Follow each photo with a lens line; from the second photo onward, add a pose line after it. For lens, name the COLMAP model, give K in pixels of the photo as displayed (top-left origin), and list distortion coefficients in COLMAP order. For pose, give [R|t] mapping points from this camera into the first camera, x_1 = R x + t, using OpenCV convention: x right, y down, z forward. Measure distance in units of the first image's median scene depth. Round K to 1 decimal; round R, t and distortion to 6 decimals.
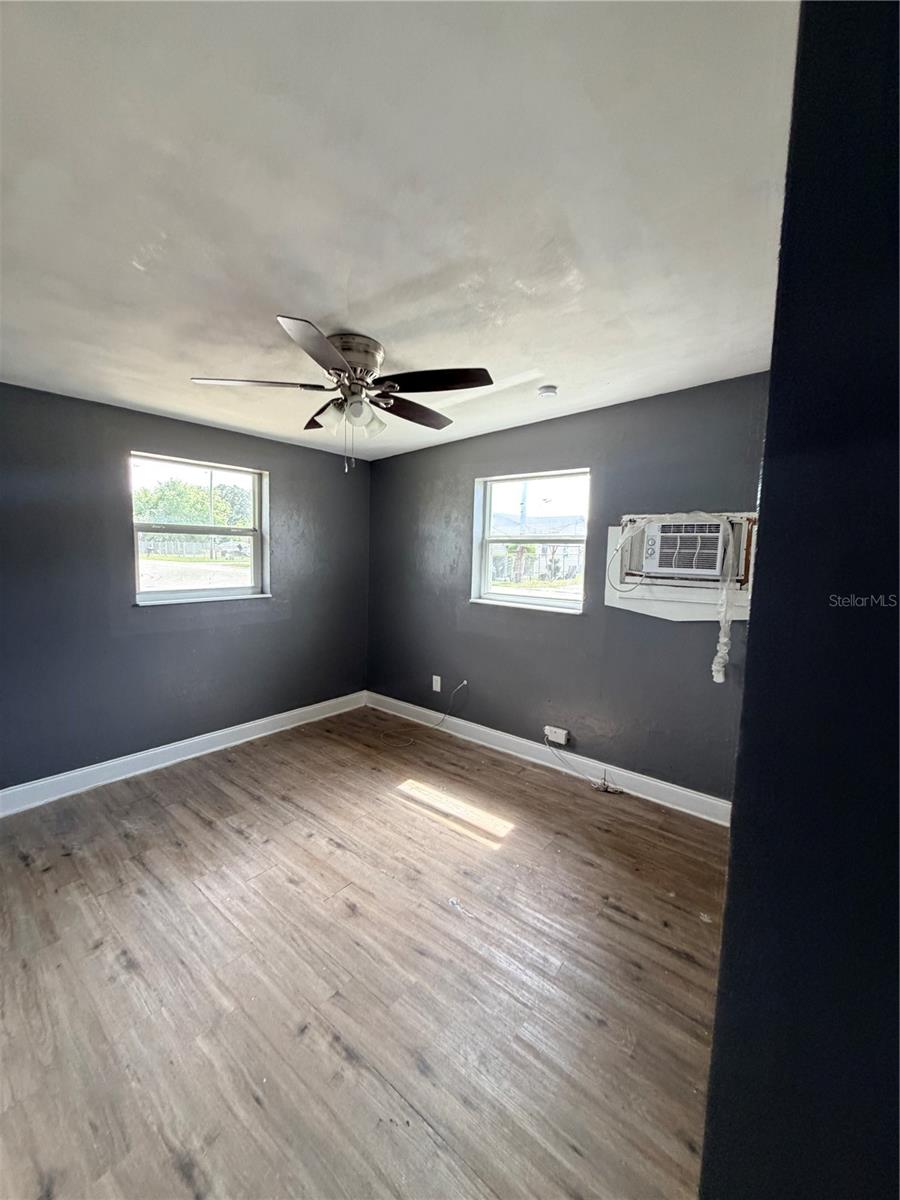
lens RADIAL K [[480.5, 0, 449.4], [0, 480.5, 601.3], [0, 0, 1]] dist [0.000246, -0.000012]
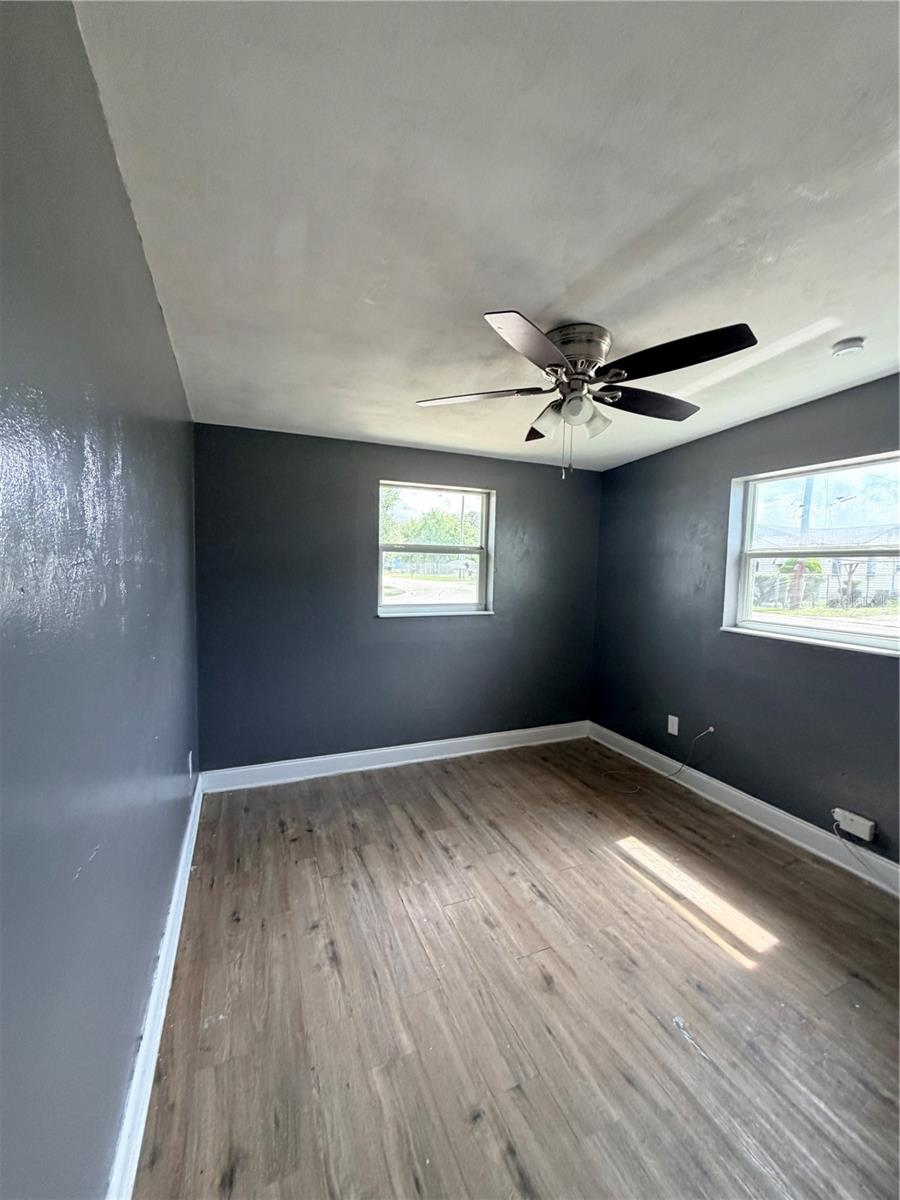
lens RADIAL K [[479.4, 0, 449.4], [0, 479.4, 598.2], [0, 0, 1]] dist [-0.001400, 0.000330]
pose [[0.885045, 0.025701, -0.464795, 0.017628], [-0.048092, 0.998180, -0.036379, -0.001891], [0.463014, 0.054550, 0.884671, 0.102446]]
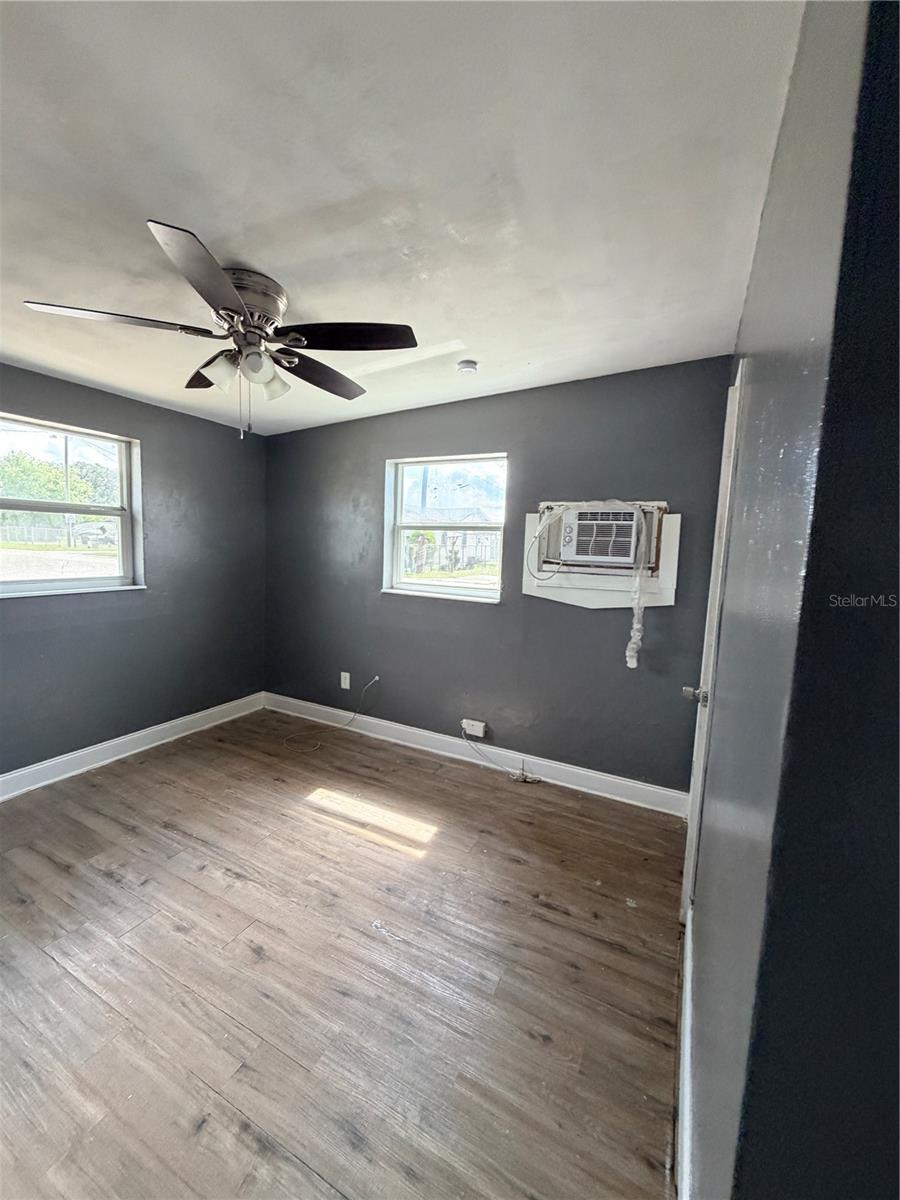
lens RADIAL K [[479.4, 0, 449.4], [0, 479.4, 598.2], [0, 0, 1]] dist [-0.001400, 0.000330]
pose [[0.978112, -0.012866, 0.207682, -0.031714], [0.010328, 0.999858, 0.013302, 0.003402], [-0.207823, -0.010866, 0.978106, 0.085956]]
